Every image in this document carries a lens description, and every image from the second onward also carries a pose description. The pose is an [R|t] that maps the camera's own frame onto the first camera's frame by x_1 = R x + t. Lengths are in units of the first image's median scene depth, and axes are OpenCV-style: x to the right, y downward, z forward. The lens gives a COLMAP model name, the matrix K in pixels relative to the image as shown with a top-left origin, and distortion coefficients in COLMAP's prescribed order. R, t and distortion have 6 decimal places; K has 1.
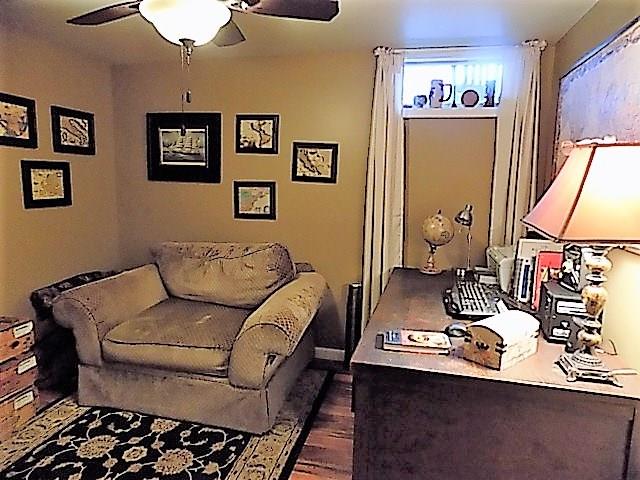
lens RADIAL K [[428.8, 0, 324.3], [0, 428.8, 240.0], [0, 0, 1]] dist [-0.046568, 0.035459]
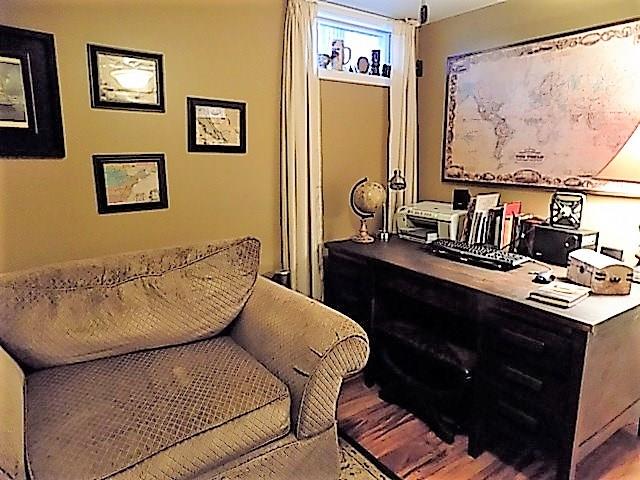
lens RADIAL K [[428.8, 0, 324.2], [0, 428.8, 240.9], [0, 0, 1]] dist [-0.046568, 0.035459]
pose [[0.659168, -0.172521, 0.731939, -0.483565], [0.119056, 0.984994, 0.124949, -0.053906], [-0.742512, 0.004779, 0.669816, 0.359568]]
